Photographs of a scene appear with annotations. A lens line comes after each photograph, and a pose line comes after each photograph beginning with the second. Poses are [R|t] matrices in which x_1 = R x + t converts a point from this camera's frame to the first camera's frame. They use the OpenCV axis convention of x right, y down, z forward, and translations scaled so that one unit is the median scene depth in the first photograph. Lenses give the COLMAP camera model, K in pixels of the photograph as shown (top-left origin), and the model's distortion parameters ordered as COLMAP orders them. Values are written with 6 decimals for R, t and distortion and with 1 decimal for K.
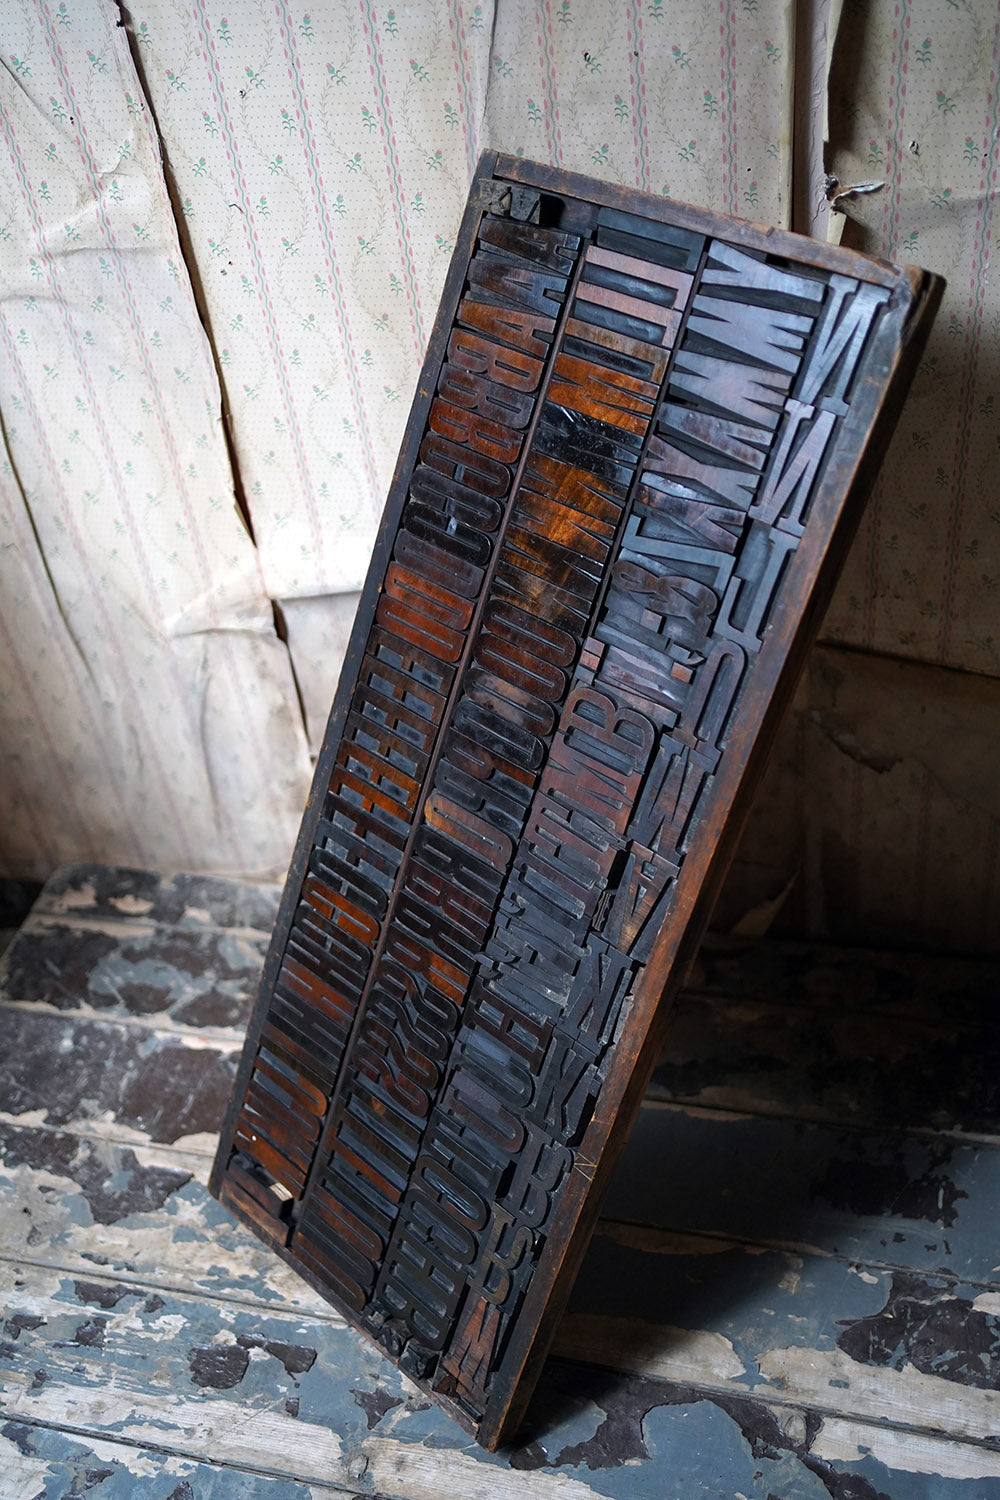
lens RADIAL K [[1523.7, 0, 493.3], [0, 1523.7, 740.0], [0, 0, 1]] dist [0.027585, 0.000000]
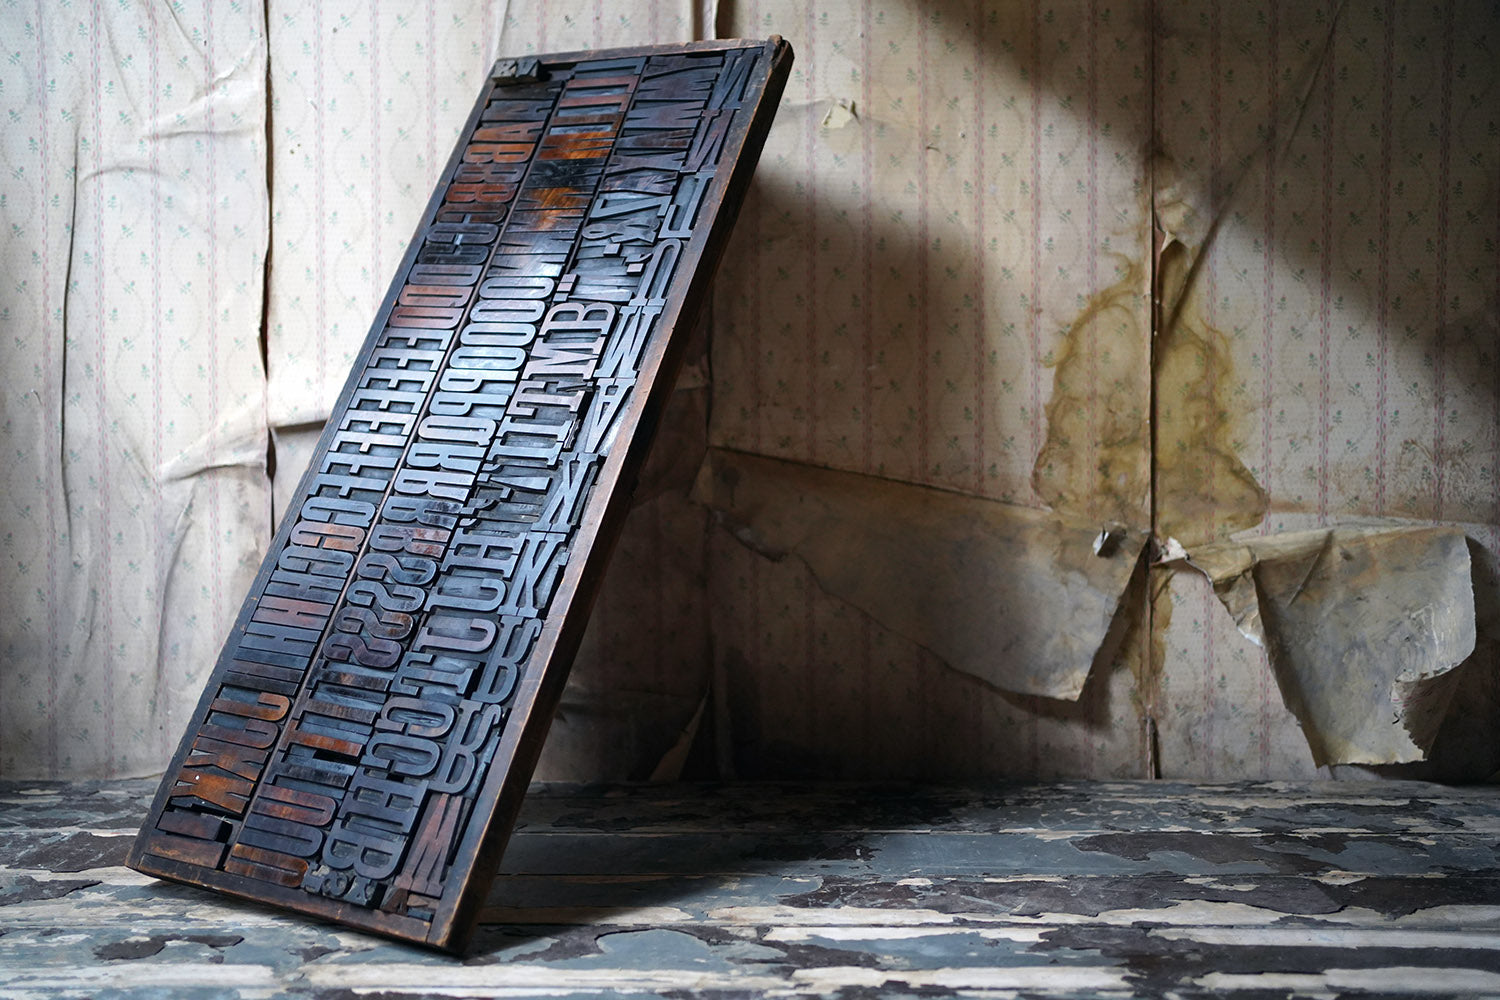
lens RADIAL K [[1523.7, 0, 738.6], [0, 1523.7, 469.2], [0, 0, 1]] dist [0.027585, 0.000000]
pose [[0.967105, 0.108120, 0.230256, -0.073645], [0.065834, 0.767952, -0.637115, 0.843662], [-0.245710, 0.631316, 0.735573, 0.058523]]
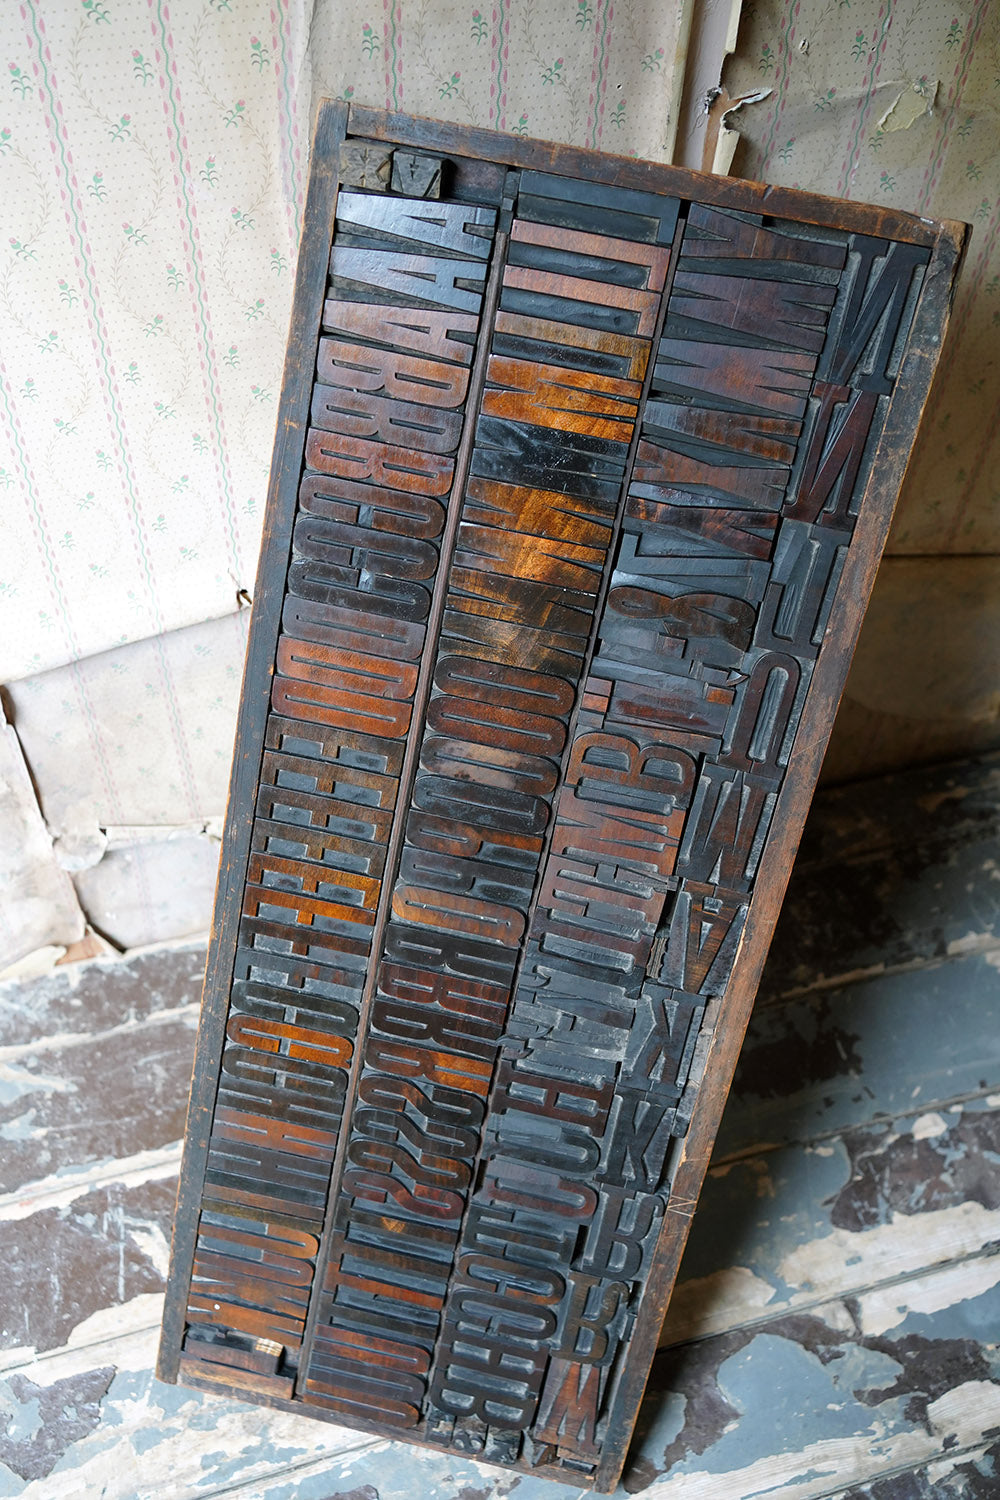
lens RADIAL K [[1523.7, 0, 495.8], [0, 1523.7, 749.8], [0, 0, 1]] dist [0.027585, 0.000000]
pose [[0.842190, -0.314655, 0.437845, -0.332348], [0.228649, 0.943845, 0.238486, -0.219710], [-0.488299, -0.100738, 0.866843, 0.241815]]
